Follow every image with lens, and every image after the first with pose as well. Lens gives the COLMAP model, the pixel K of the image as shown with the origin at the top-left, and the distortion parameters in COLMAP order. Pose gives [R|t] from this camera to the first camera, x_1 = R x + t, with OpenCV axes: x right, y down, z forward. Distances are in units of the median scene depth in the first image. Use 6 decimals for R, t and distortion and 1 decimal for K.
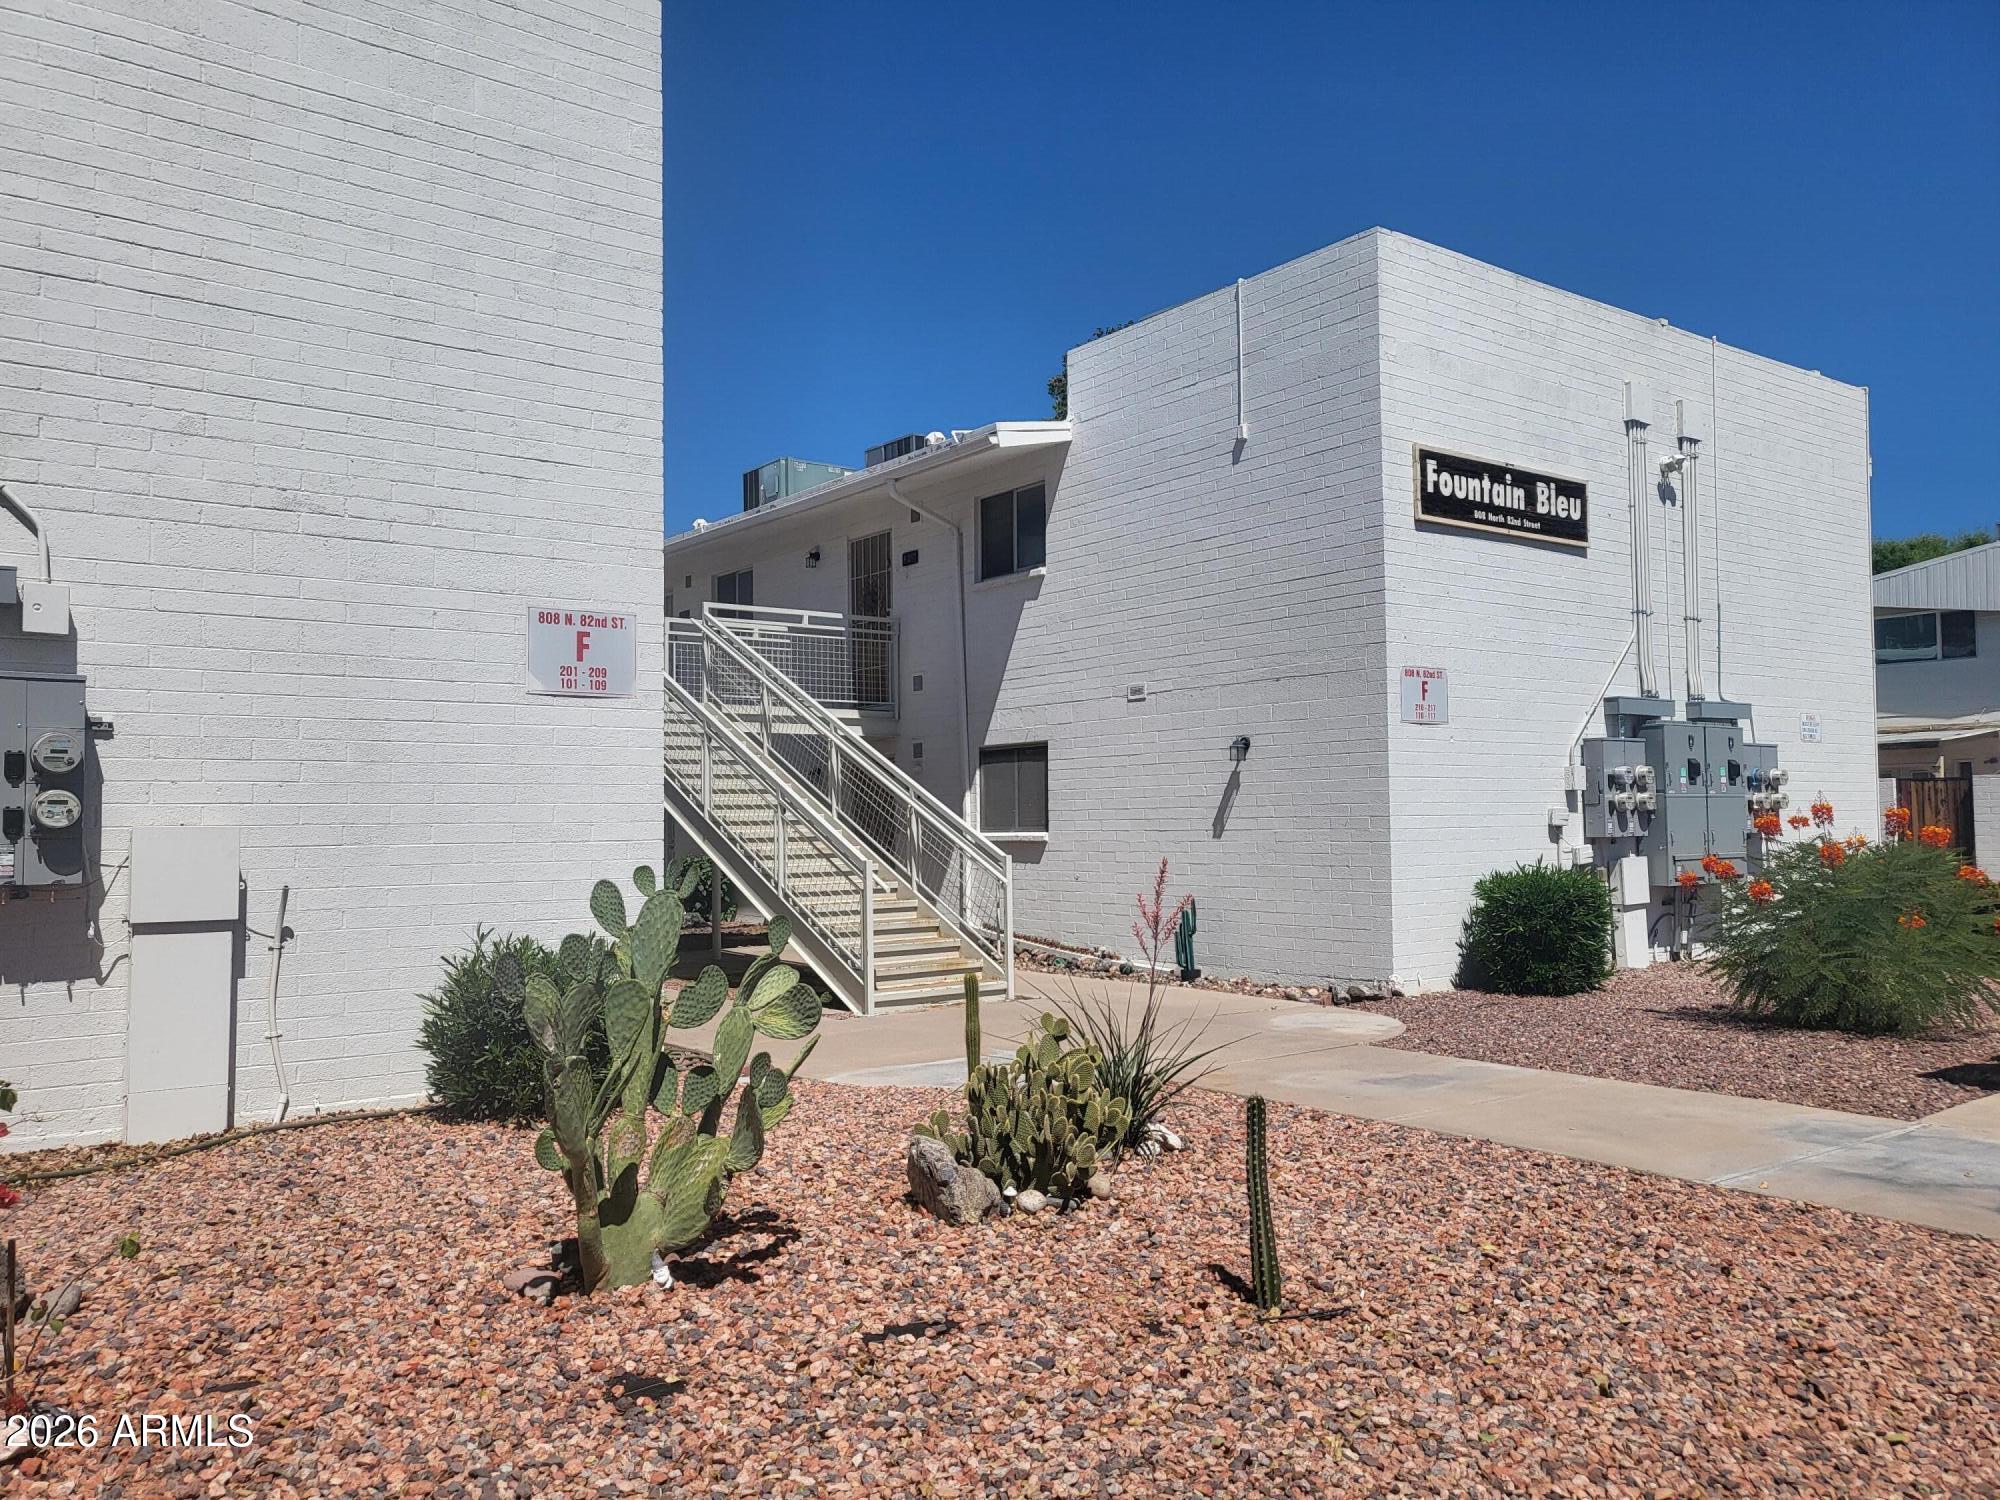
lens RADIAL K [[1620.8, 0, 1000.0], [0, 1620.8, 750.0], [0, 0, 1]] dist [-0.038349, 0.148950]
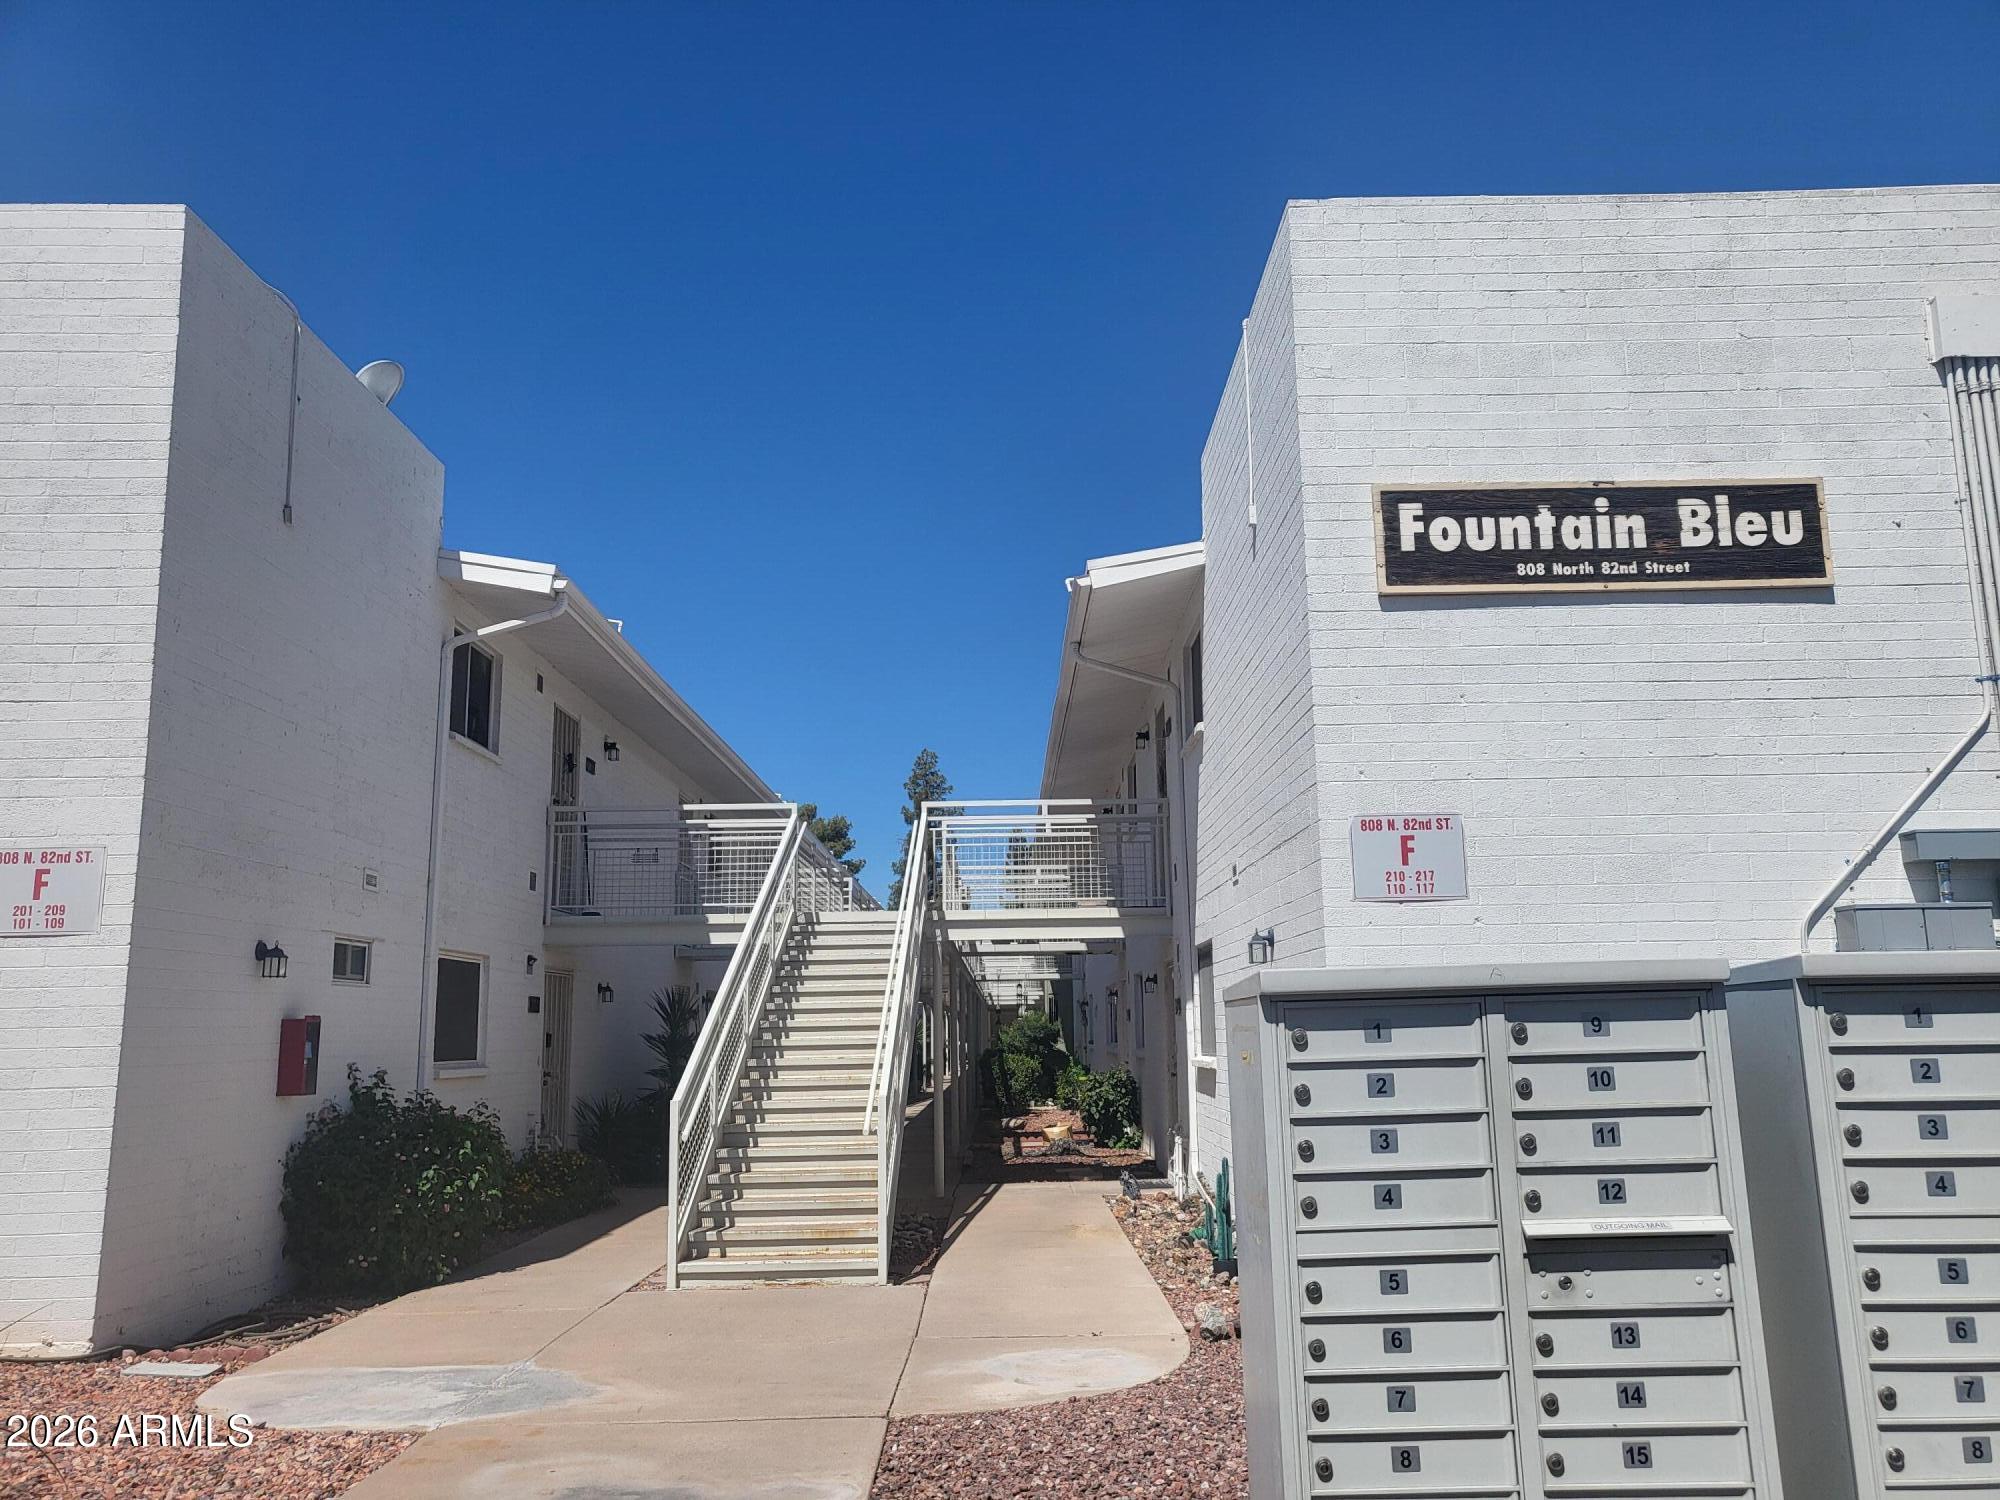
lens RADIAL K [[1620.8, 0, 1000.0], [0, 1620.8, 750.0], [0, 0, 1]] dist [-0.038349, 0.148950]
pose [[0.787452, -0.113410, -0.605852, 0.510698], [0.034519, 0.989499, -0.140360, 0.008569], [0.615408, 0.089613, 0.783098, 0.372659]]
